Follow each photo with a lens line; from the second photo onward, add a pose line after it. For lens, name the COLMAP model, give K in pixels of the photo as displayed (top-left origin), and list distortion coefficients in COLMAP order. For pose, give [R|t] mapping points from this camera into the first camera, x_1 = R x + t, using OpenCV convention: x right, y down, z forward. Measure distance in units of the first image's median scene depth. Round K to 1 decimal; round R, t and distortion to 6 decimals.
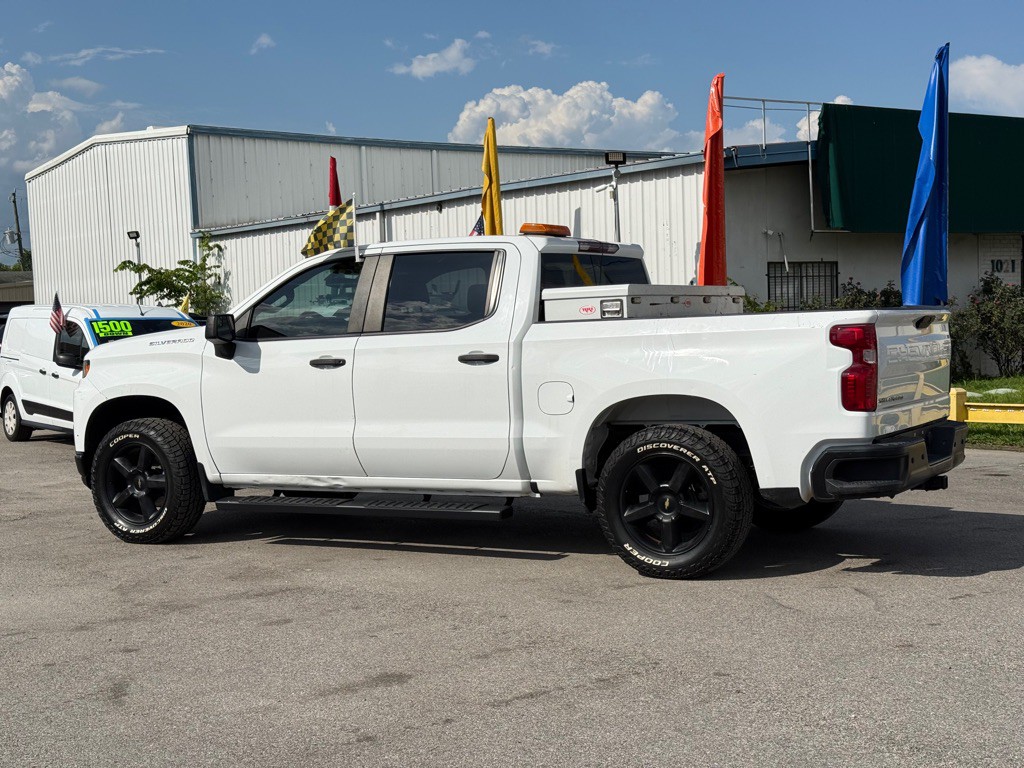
lens RADIAL K [[1426.3, 0, 516.9], [0, 1426.3, 386.2], [0, 0, 1]] dist [0.169539, -0.302250]
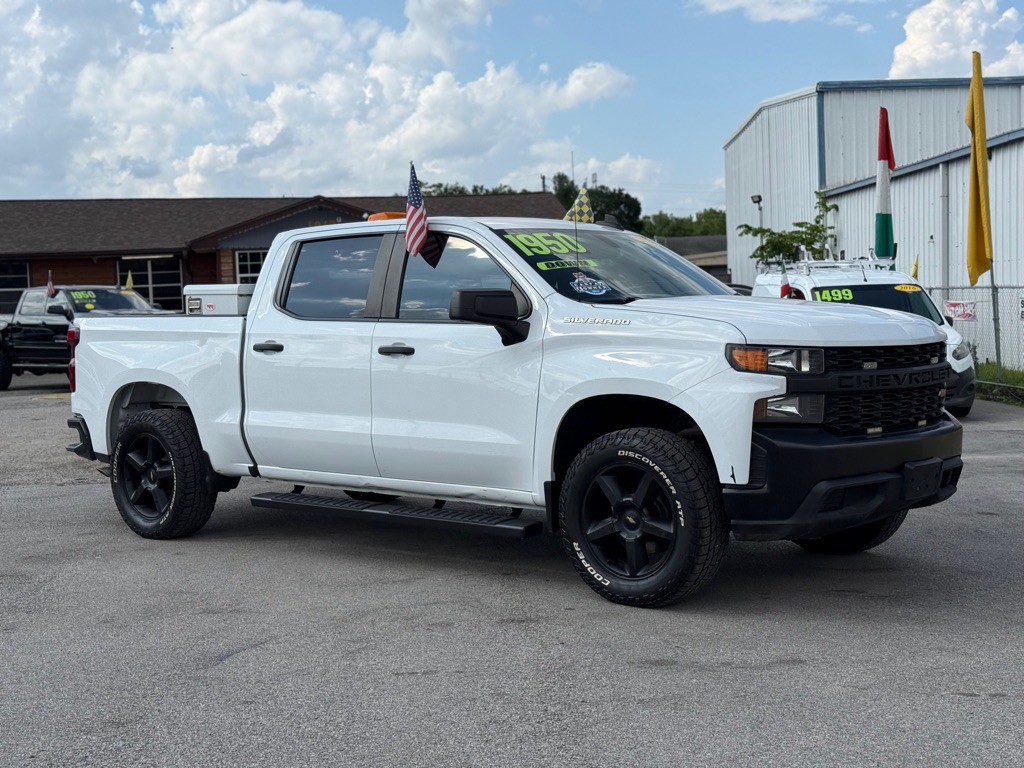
lens RADIAL K [[1426.3, 0, 516.9], [0, 1426.3, 386.2], [0, 0, 1]] dist [0.169539, -0.302250]
pose [[0.828388, 0.036674, -0.558954, 0.340557], [-0.018702, 0.999109, 0.037837, -0.019536], [0.559843, -0.020890, 0.828335, 0.159969]]
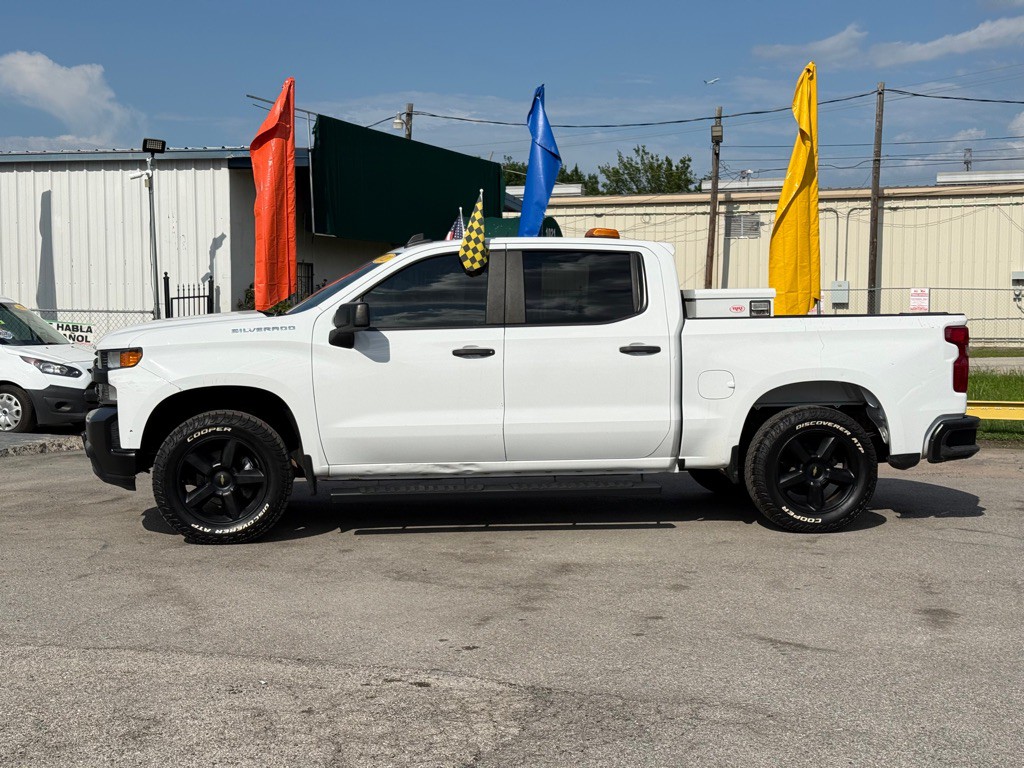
lens RADIAL K [[1426.3, 0, 516.9], [0, 1426.3, 386.2], [0, 0, 1]] dist [0.169539, -0.302250]
pose [[0.809037, -0.004587, 0.587739, -0.379863], [0.004211, 0.999989, 0.002008, 0.003240], [-0.587742, 0.000851, 0.809048, 0.078134]]
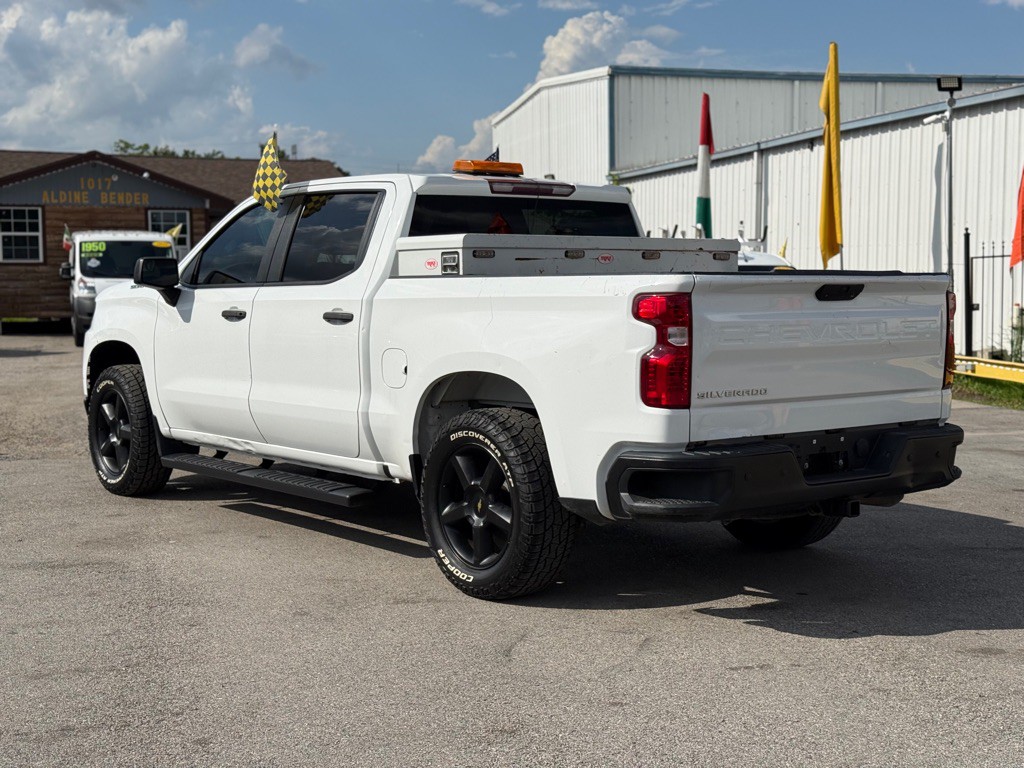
lens RADIAL K [[1426.3, 0, 516.9], [0, 1426.3, 386.2], [0, 0, 1]] dist [0.169539, -0.302250]
pose [[0.927218, 0.057487, -0.370084, 0.197228], [-0.042971, 0.997953, 0.047355, -0.011646], [0.372049, -0.028005, 0.927791, 0.120150]]
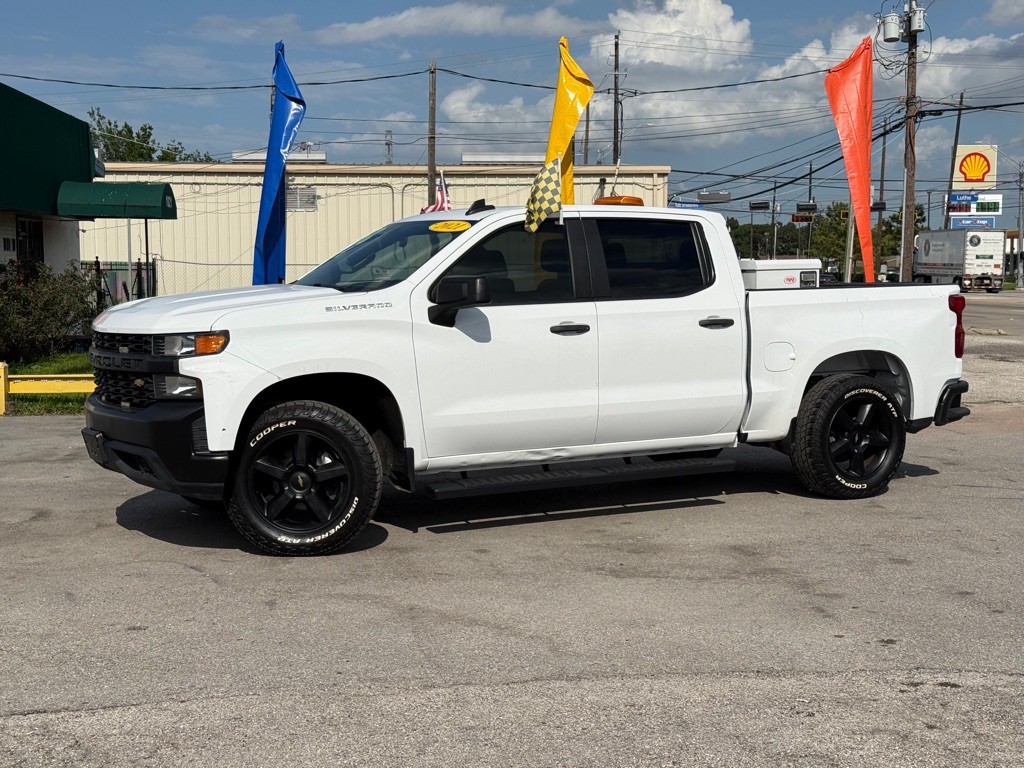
lens RADIAL K [[1426.4, 0, 509.8], [0, 1426.4, 389.4], [0, 0, 1]] dist [0.167207, -0.256244]
pose [[0.516911, -0.040654, 0.855073, -0.520052], [0.030749, 0.999109, 0.028914, -0.002518], [-0.855487, 0.011347, 0.517701, 0.286832]]
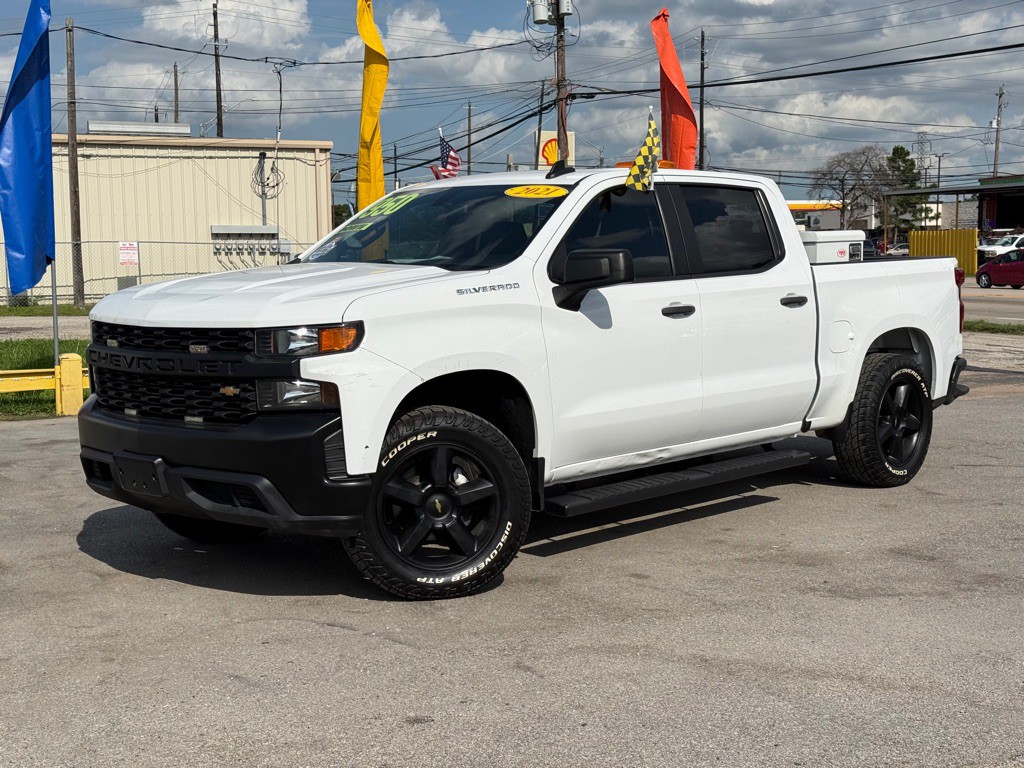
lens RADIAL K [[1426.4, 0, 509.8], [0, 1426.4, 389.4], [0, 0, 1]] dist [0.167207, -0.256244]
pose [[0.240639, -0.065681, 0.968390, -0.514739], [0.052040, 0.997146, 0.054700, -0.011365], [-0.969219, 0.037232, 0.243370, 0.476596]]
